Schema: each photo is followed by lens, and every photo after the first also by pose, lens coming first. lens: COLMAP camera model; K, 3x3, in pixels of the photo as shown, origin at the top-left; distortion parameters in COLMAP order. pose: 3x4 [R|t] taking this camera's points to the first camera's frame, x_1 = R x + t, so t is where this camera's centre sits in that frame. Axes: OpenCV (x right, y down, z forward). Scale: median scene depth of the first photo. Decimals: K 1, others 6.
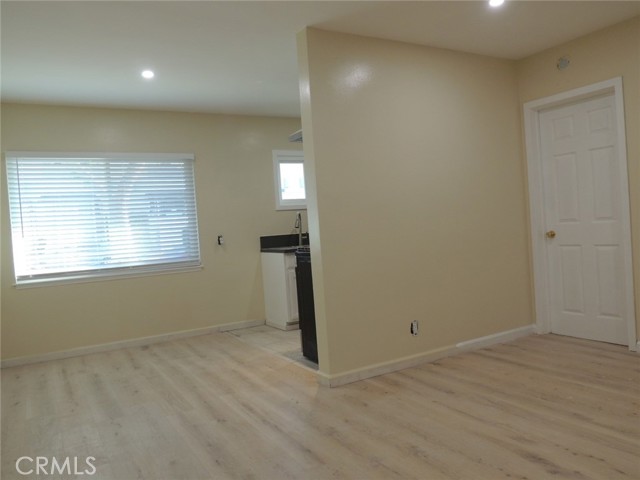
lens RADIAL K [[507.3, 0, 322.0], [0, 507.3, 236.5], [0, 0, 1]] dist [-0.029435, 0.013119]
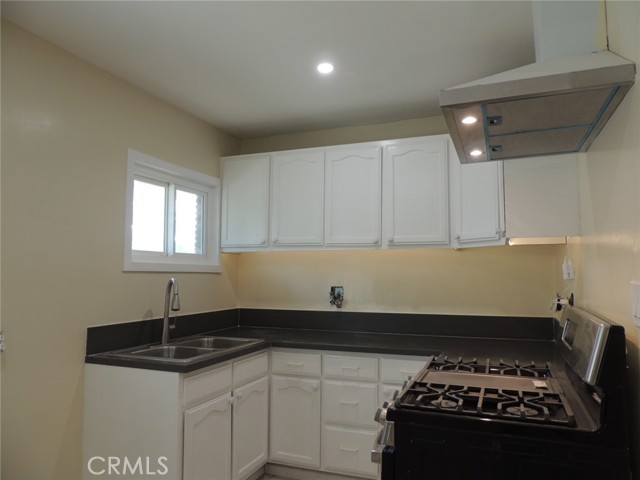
lens RADIAL K [[452.4, 0, 316.1], [0, 452.4, 241.2], [0, 0, 1]] dist [-0.031100, 0.012019]
pose [[0.777221, 0.113799, 0.618851, -0.239220], [-0.040036, 0.990461, -0.131852, -0.033792], [-0.627952, 0.077702, 0.774363, 0.608658]]
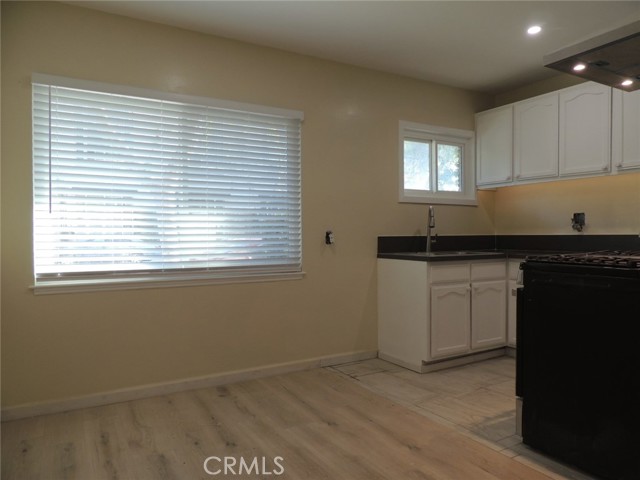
lens RADIAL K [[452.4, 0, 320.1], [0, 452.4, 237.9], [0, 0, 1]] dist [-0.031100, 0.012019]
pose [[0.998128, 0.061156, 0.000841, -0.223349], [-0.061138, 0.998029, -0.014153, 0.018101], [-0.001705, 0.014076, 0.999899, 0.382376]]
